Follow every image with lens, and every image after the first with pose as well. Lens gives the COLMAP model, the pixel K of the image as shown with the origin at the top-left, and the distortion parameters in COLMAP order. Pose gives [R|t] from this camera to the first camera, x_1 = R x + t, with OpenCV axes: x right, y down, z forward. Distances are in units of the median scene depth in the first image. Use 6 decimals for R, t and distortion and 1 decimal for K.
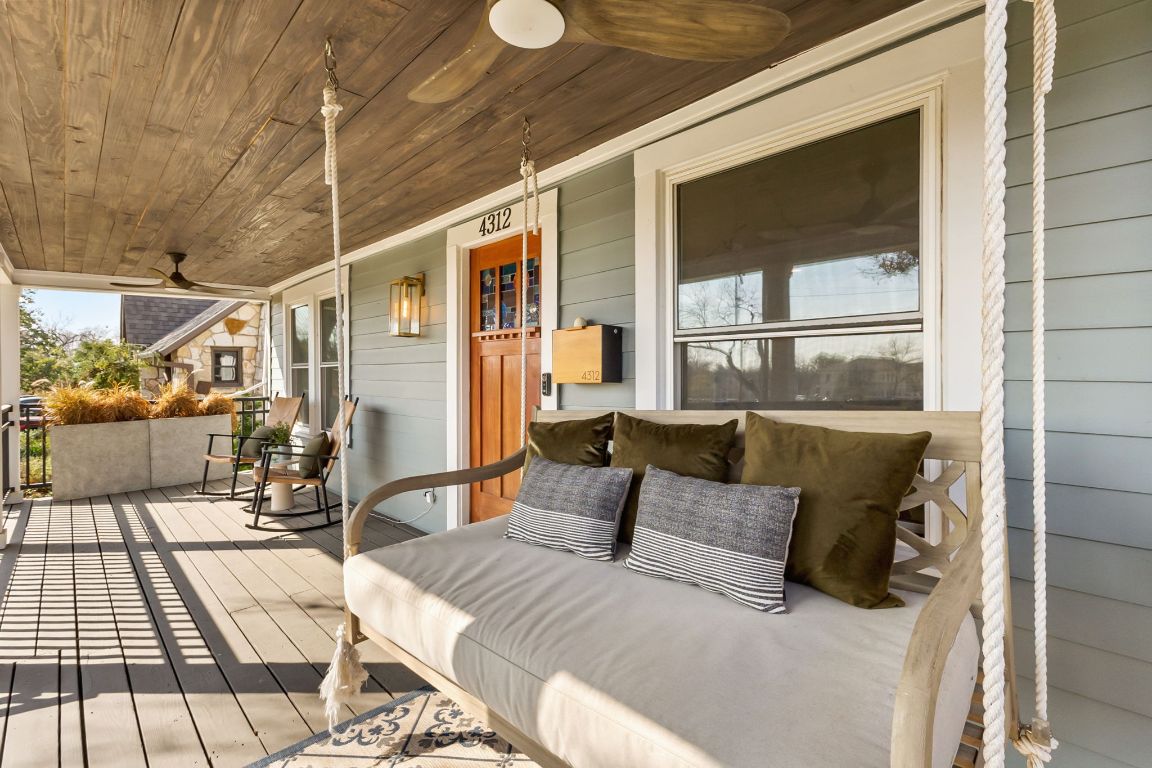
lens RADIAL K [[523.8, 0, 576.0], [0, 523.8, 384.0], [0, 0, 1]] dist [-0.001152, -0.000584]
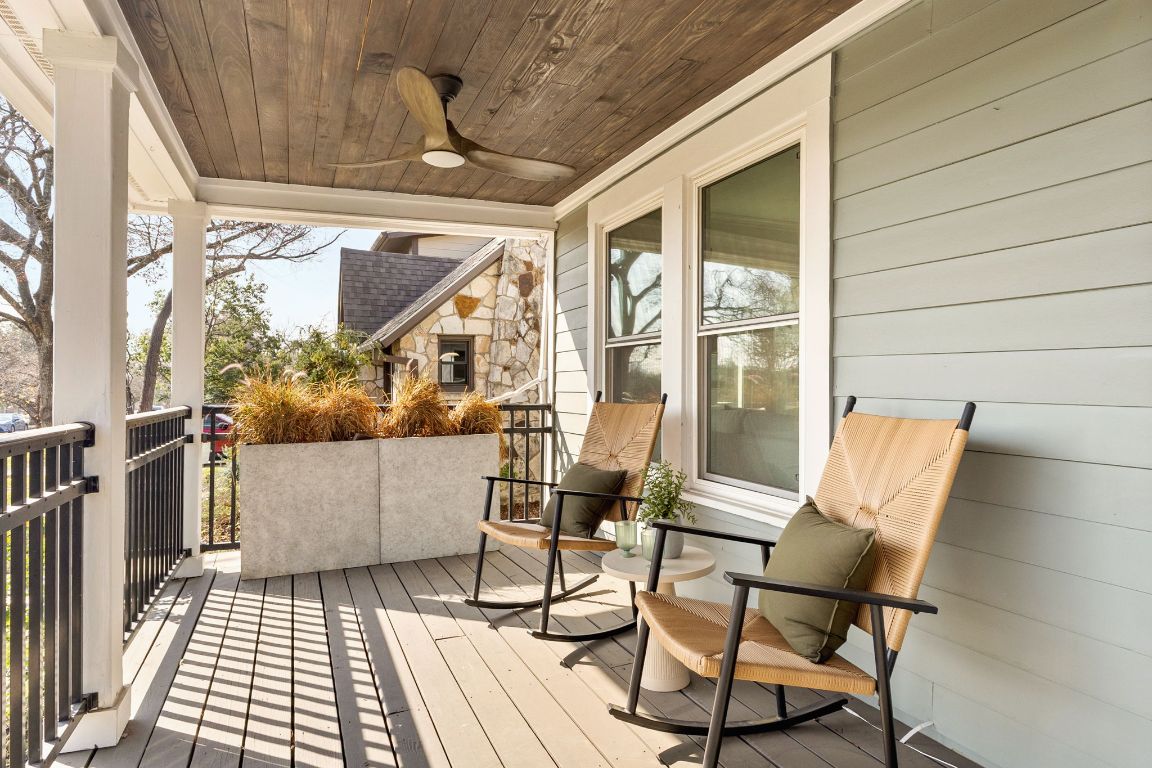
lens RADIAL K [[724.6, 0, 576.0], [0, 724.6, 384.0], [0, 0, 1]] dist [-0.000928, 0.000562]
pose [[0.922173, 0.007647, -0.386701, -0.283546], [-0.013867, 0.999815, -0.013297, 0.014498], [0.386528, 0.017625, 0.922109, 0.321816]]
